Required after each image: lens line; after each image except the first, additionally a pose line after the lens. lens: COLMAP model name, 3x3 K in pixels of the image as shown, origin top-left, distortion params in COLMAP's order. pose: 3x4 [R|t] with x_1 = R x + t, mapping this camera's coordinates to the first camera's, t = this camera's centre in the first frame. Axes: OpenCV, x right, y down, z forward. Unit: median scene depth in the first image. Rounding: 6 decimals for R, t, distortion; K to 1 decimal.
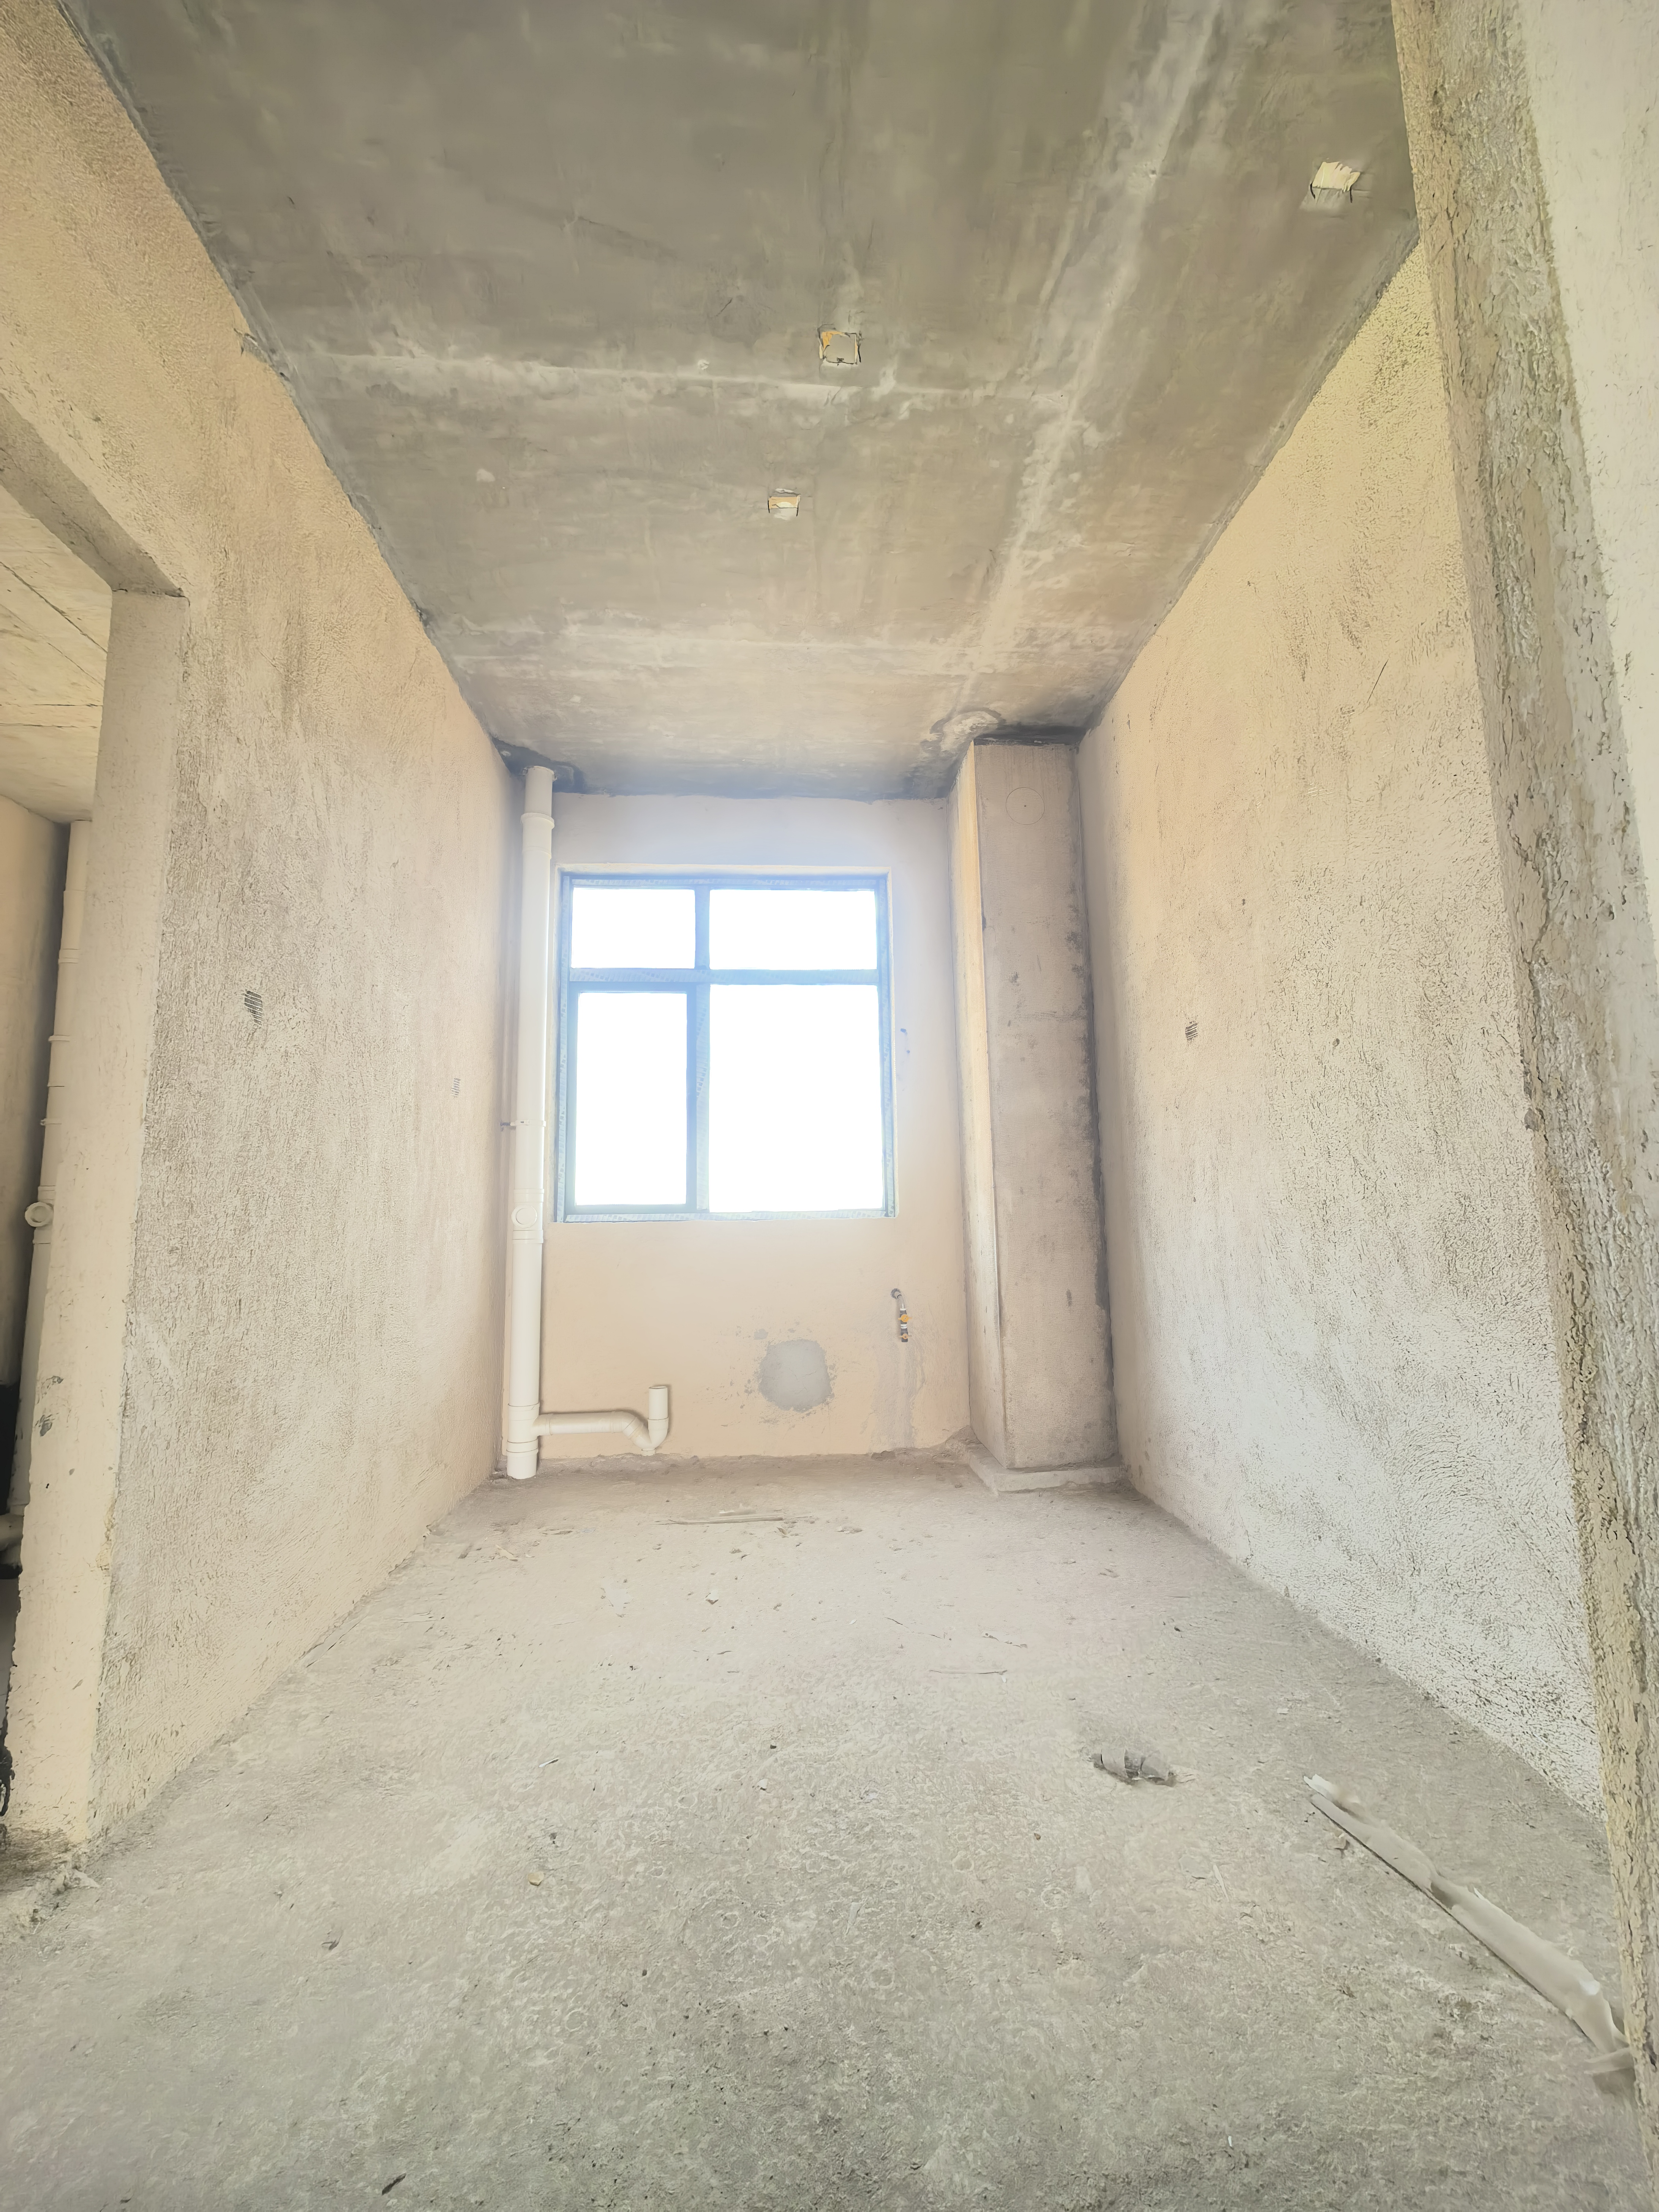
lens RADIAL K [[882.8, 0, 829.5], [0, 882.8, 1106.0], [0, 0, 1]] dist [0.000388, 0.000027]
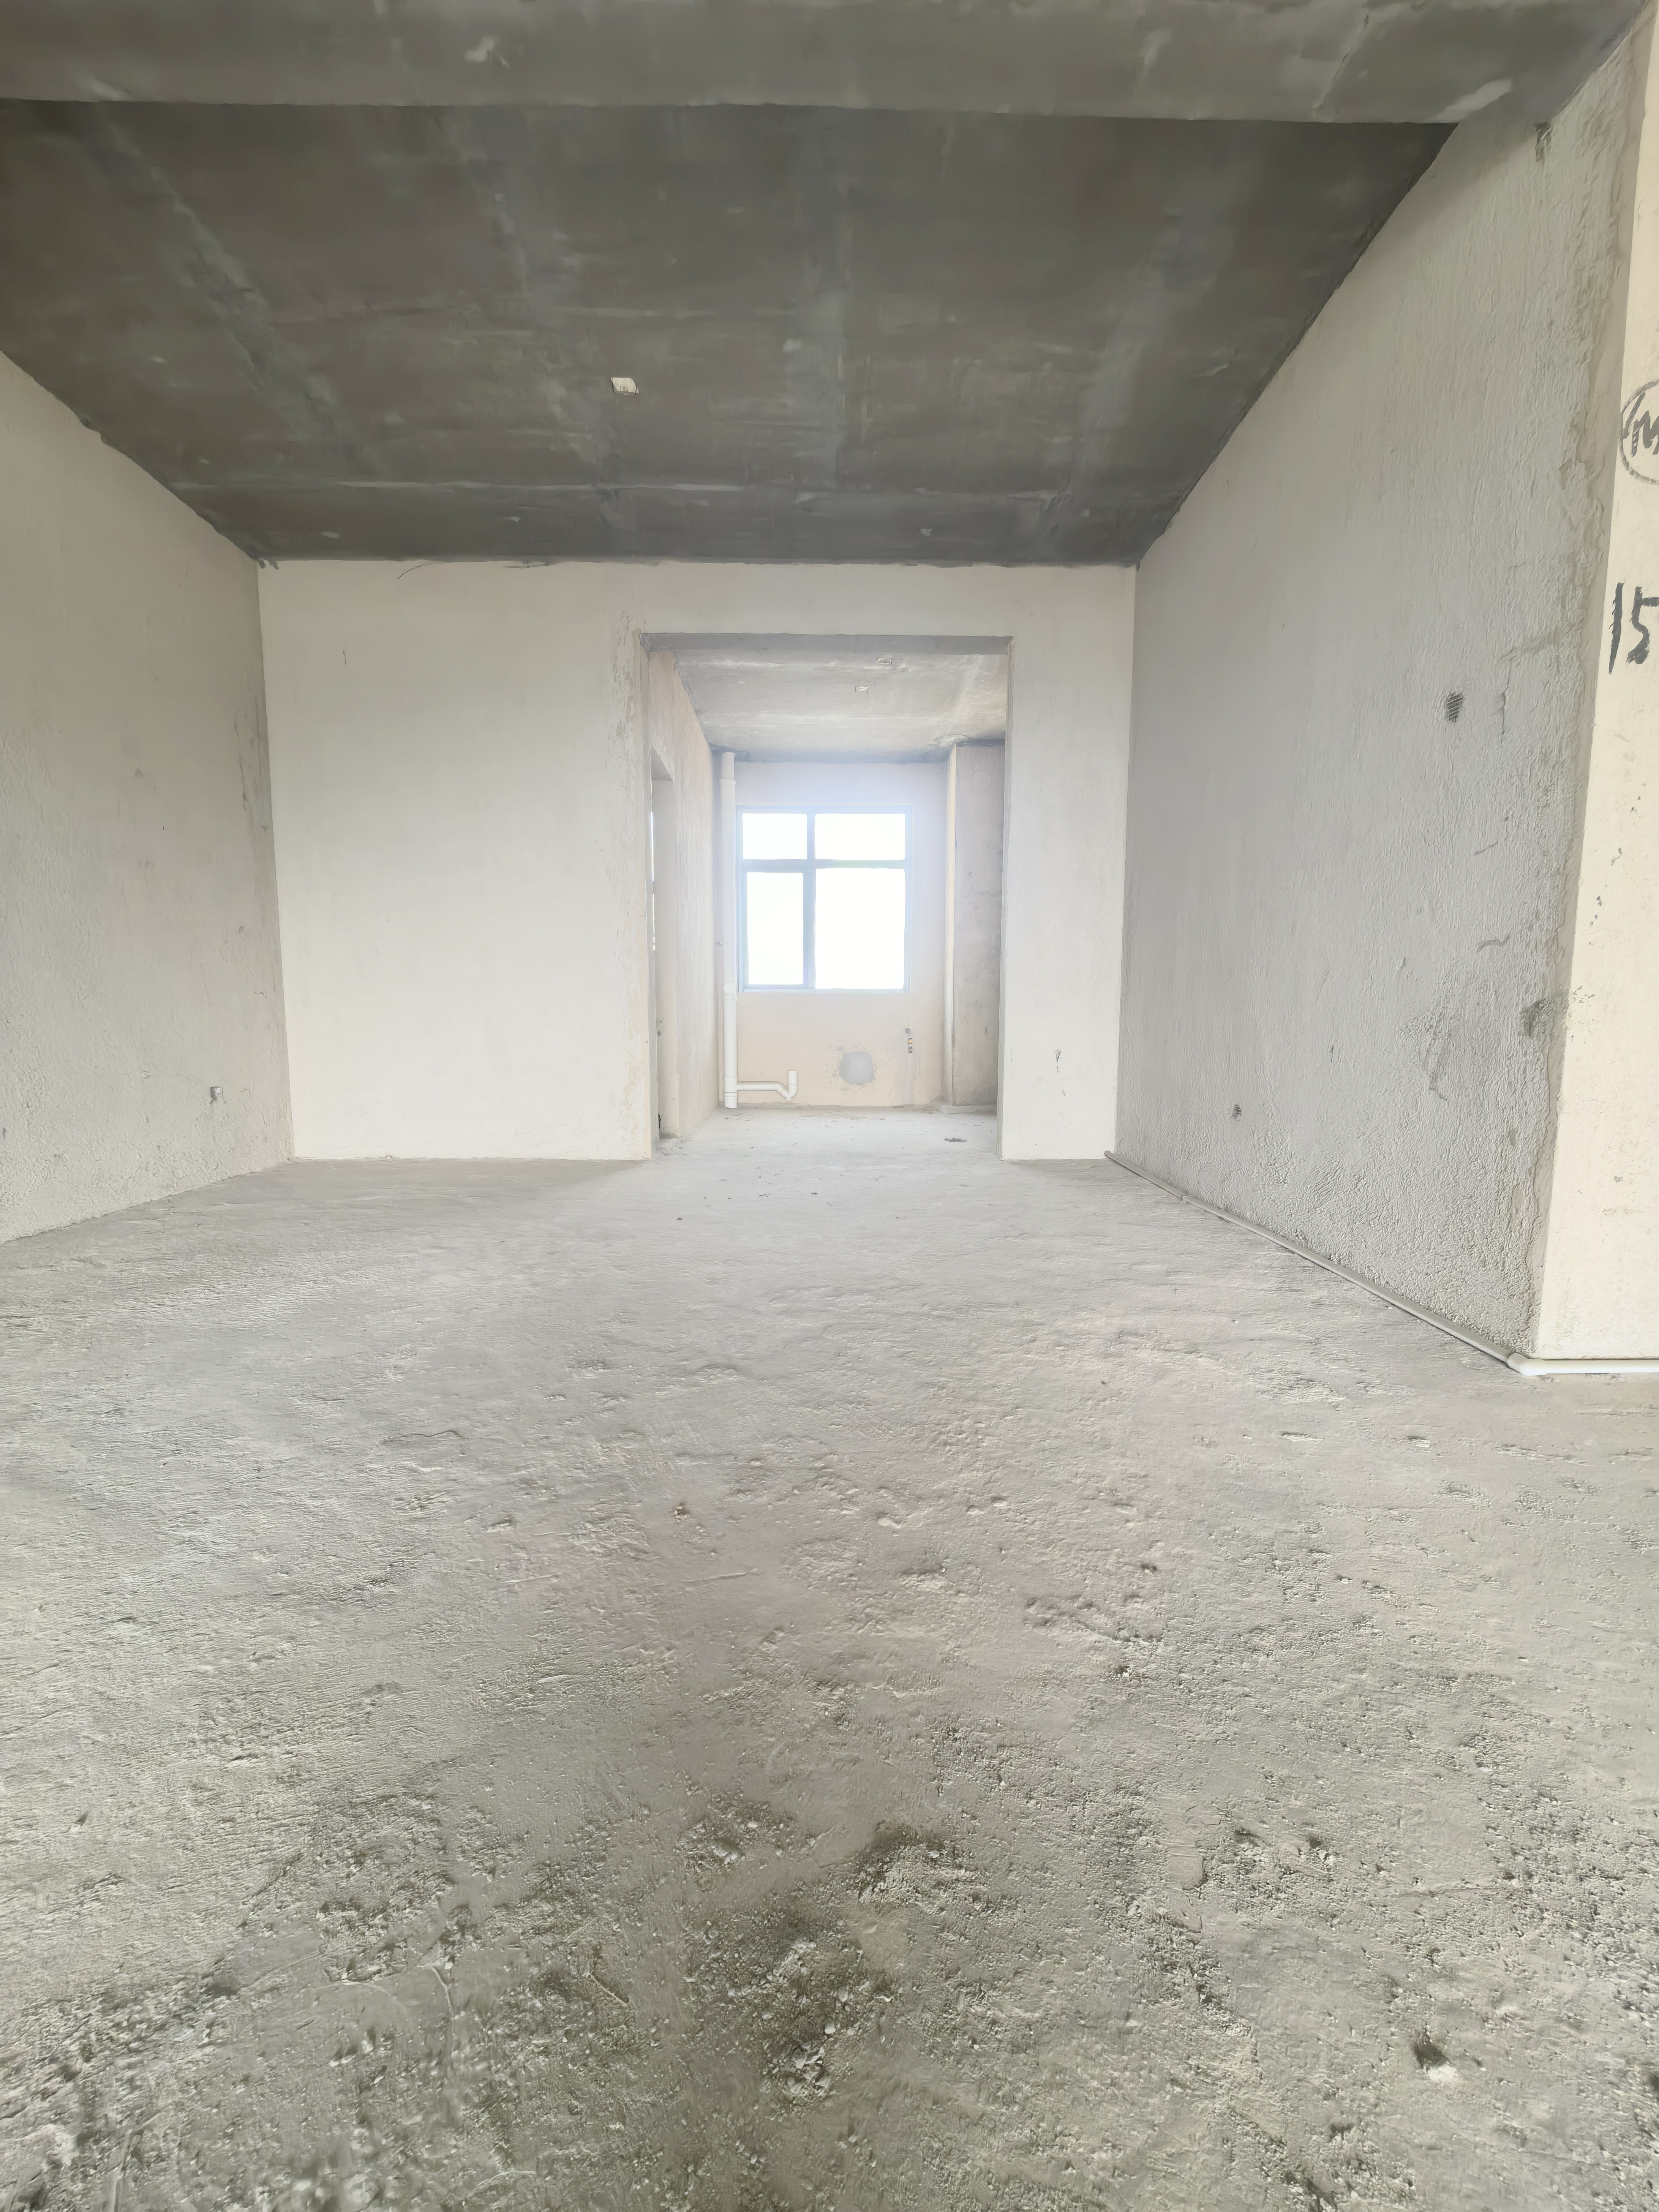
lens RADIAL K [[882.8, 0, 829.5], [0, 882.8, 1106.0], [0, 0, 1]] dist [0.000388, 0.000027]
pose [[0.997918, 0.026110, -0.058981, 0.020606], [-0.011861, 0.973094, 0.230104, -0.083611], [0.063402, -0.228926, 0.971377, -1.034536]]
